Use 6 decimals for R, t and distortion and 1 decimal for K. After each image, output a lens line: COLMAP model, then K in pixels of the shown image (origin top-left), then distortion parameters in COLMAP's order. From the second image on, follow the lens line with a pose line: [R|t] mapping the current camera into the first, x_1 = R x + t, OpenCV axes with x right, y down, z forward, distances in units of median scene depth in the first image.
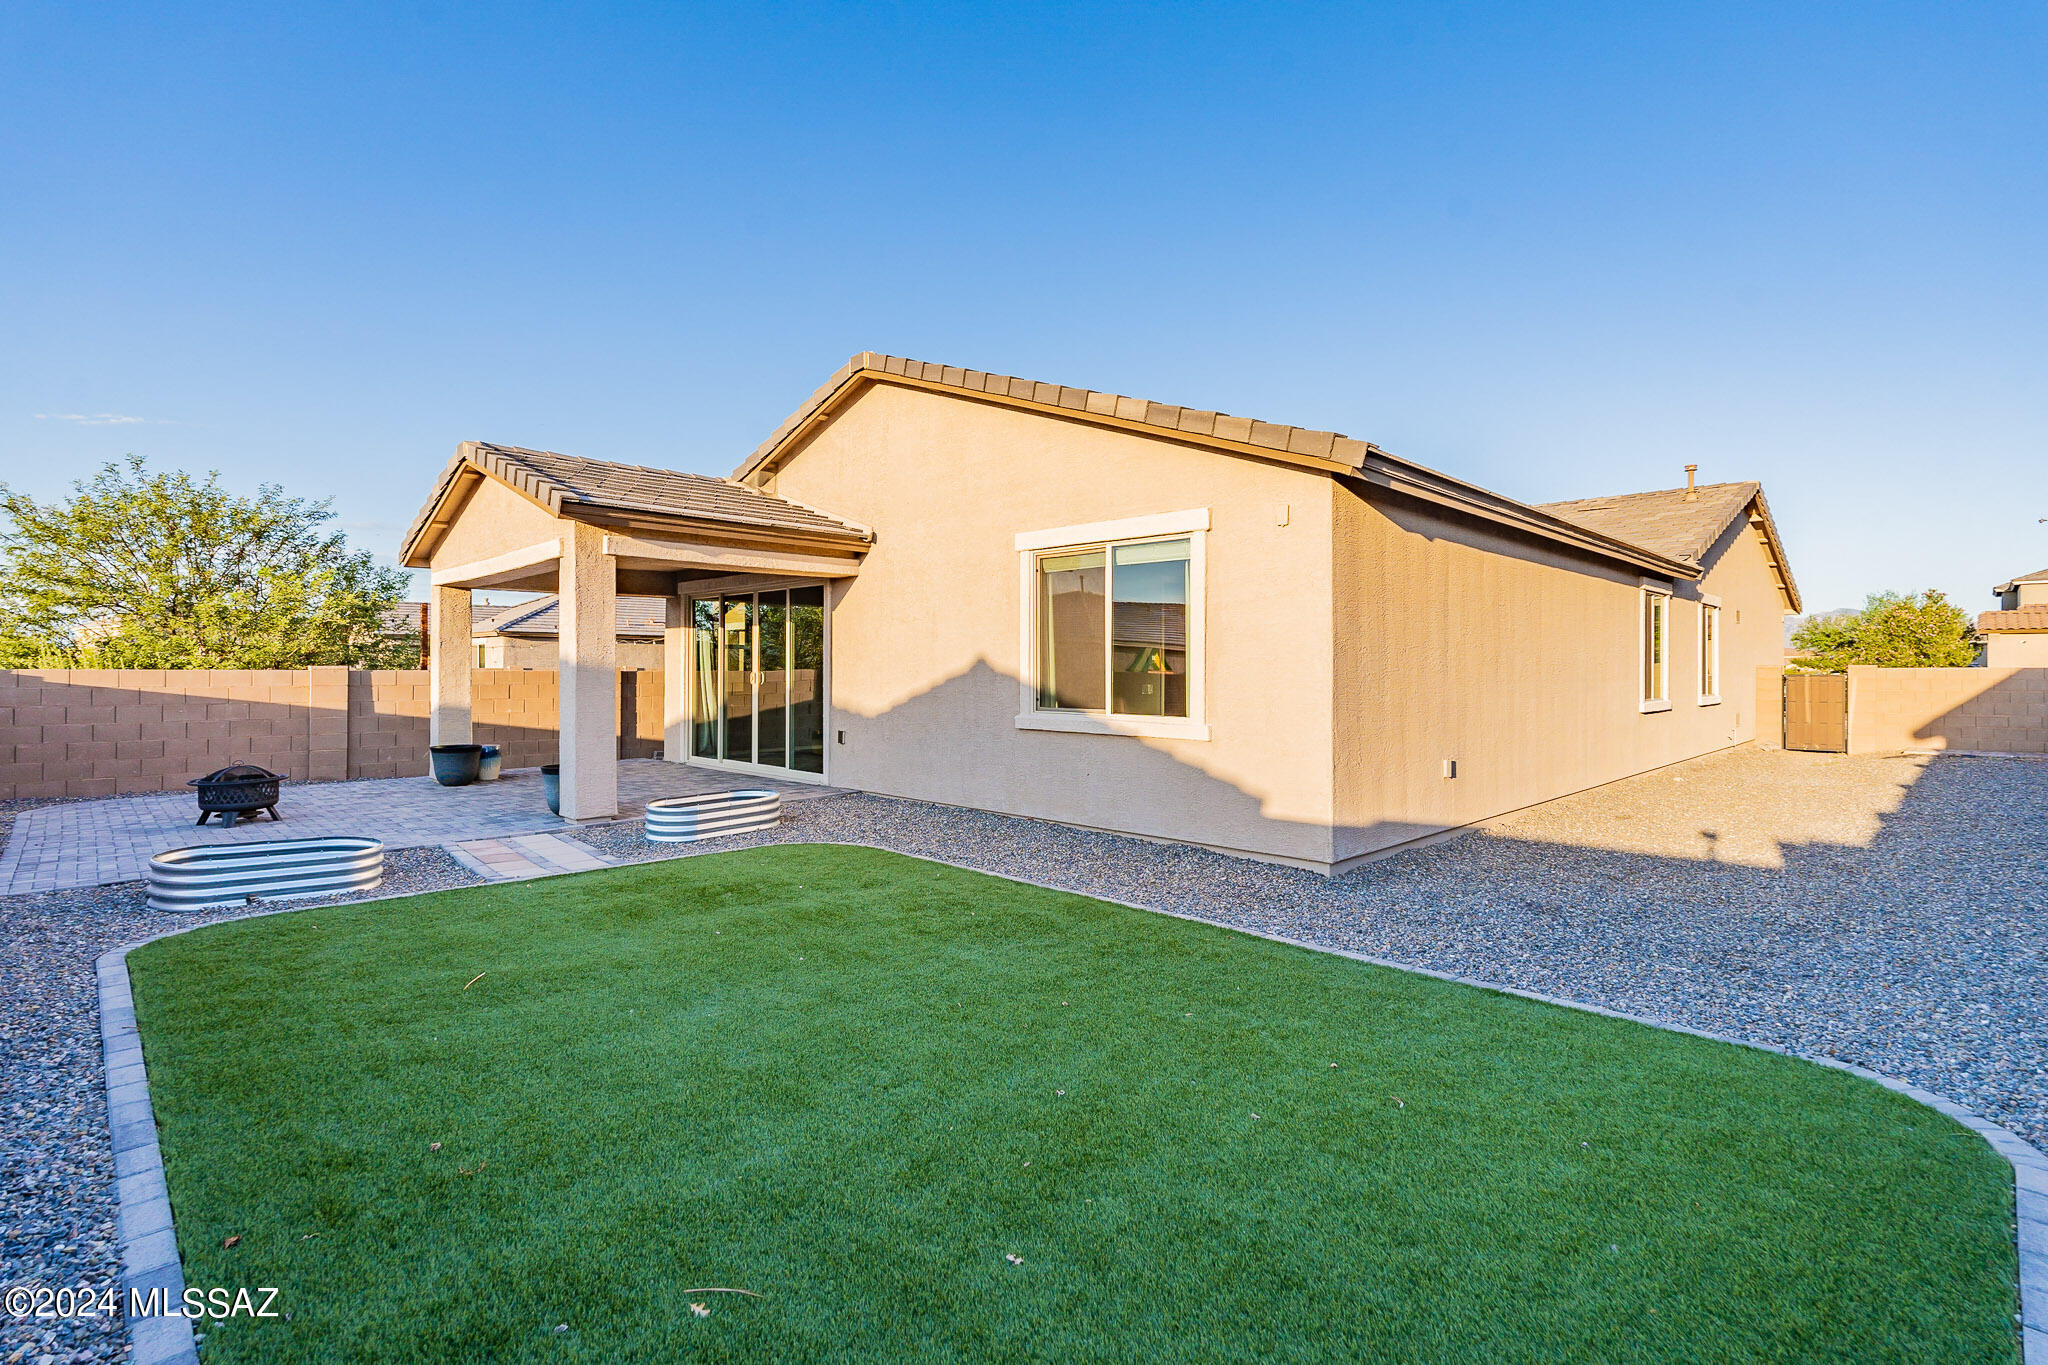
lens RADIAL K [[948.2, 0, 1023.9], [0, 948.2, 676.5], [0, 0, 1]] dist [0.003851, 0.000397]
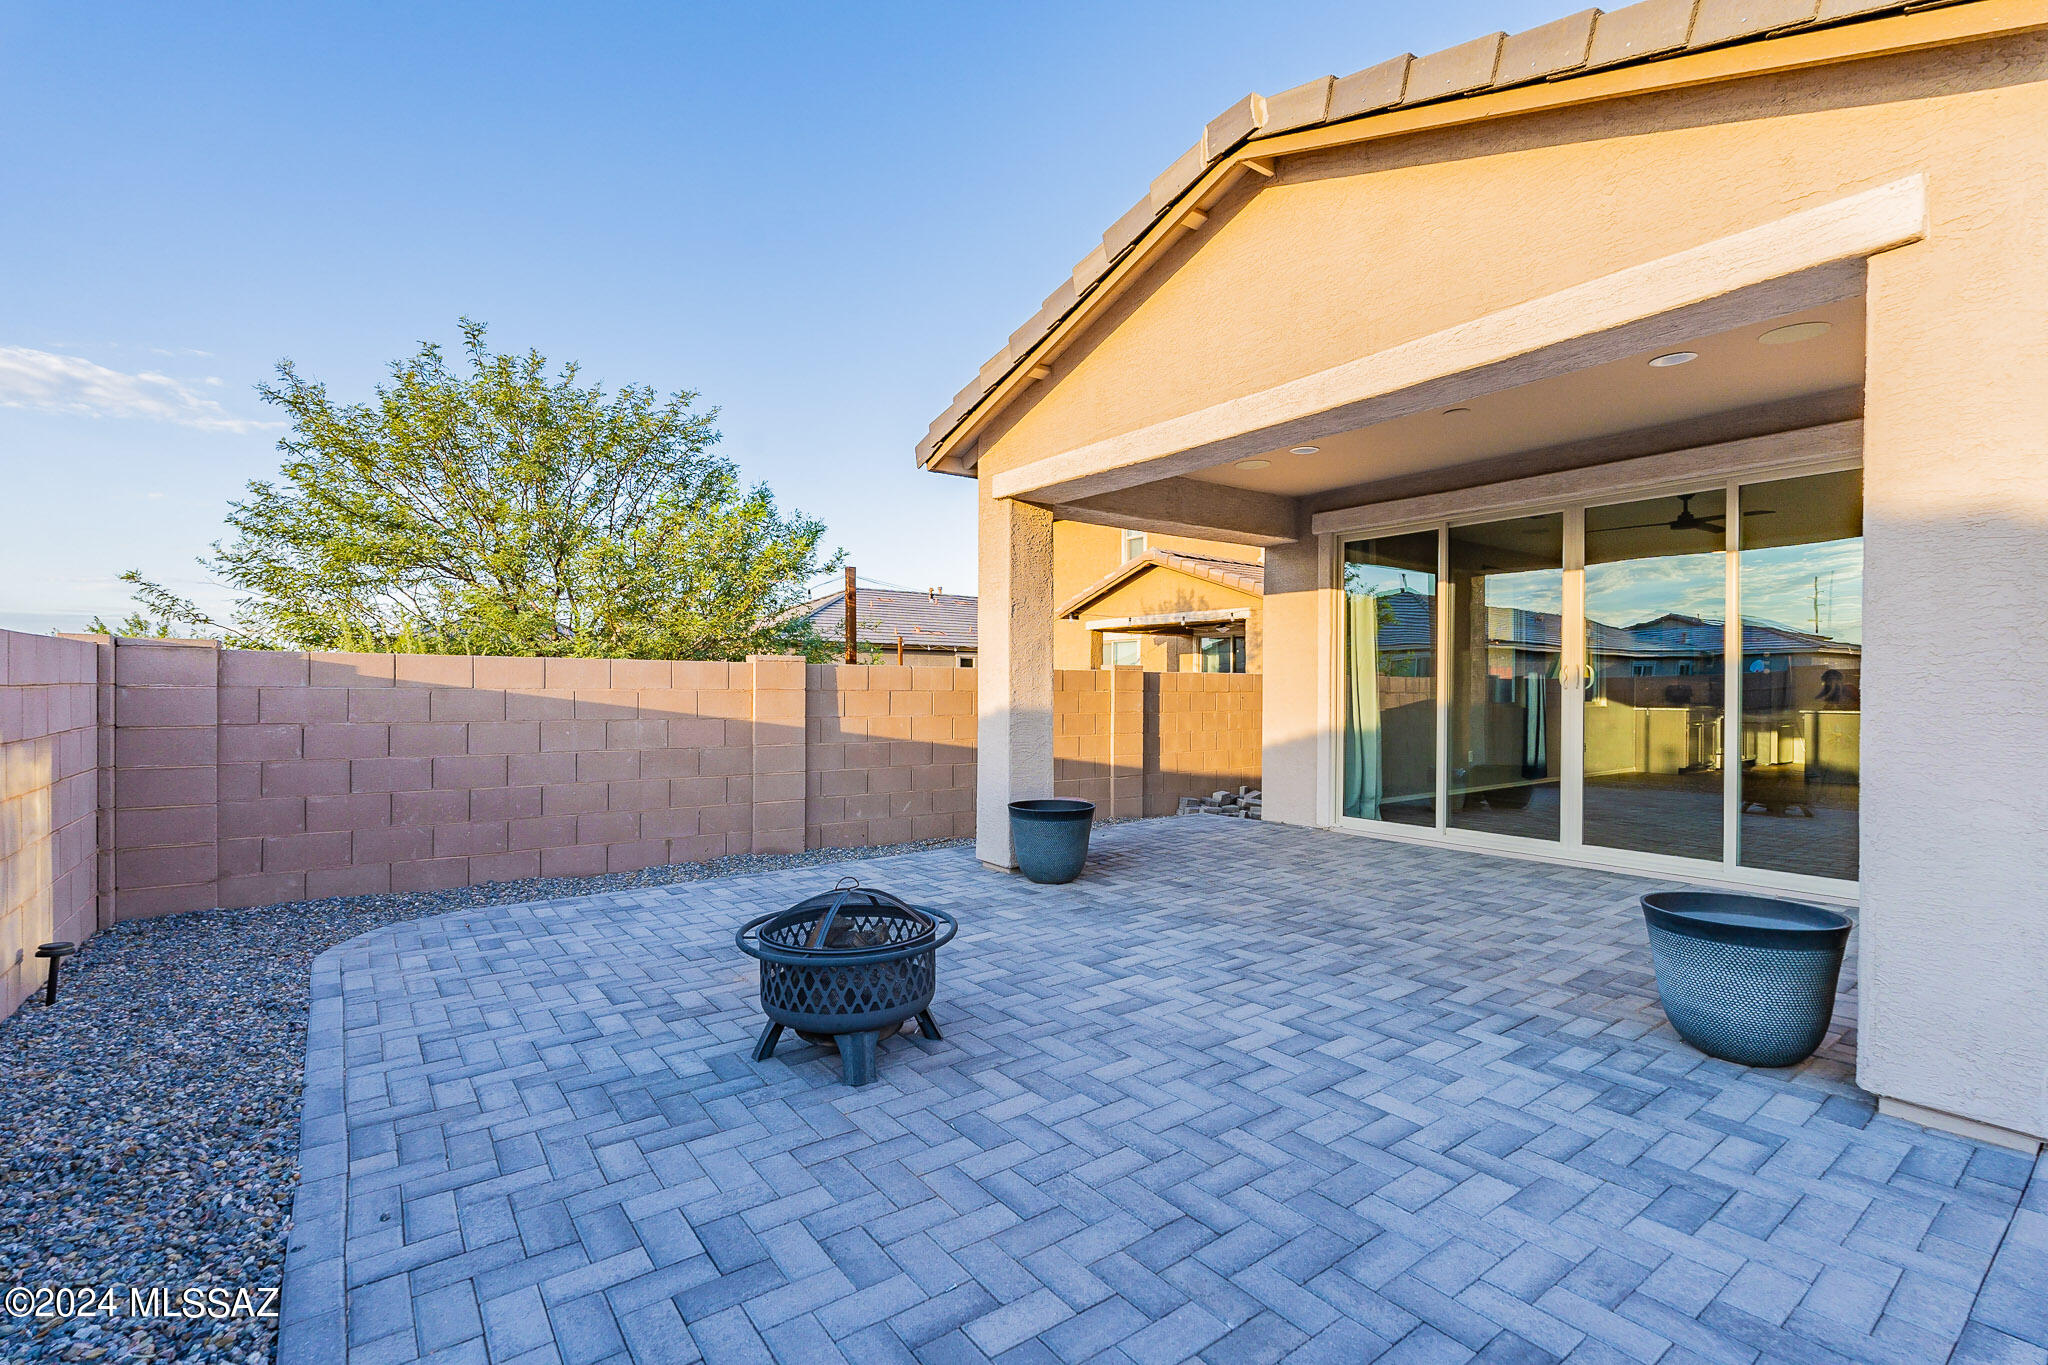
lens RADIAL K [[900.7, 0, 1021.8], [0, 900.7, 689.3], [0, 0, 1]] dist [0.002332, 0.001298]
pose [[0.991027, 0.001397, -0.133653, -0.510940], [-0.001471, 0.999999, -0.000458, 0.010243], [0.133652, 0.000651, 0.991028, 0.475157]]
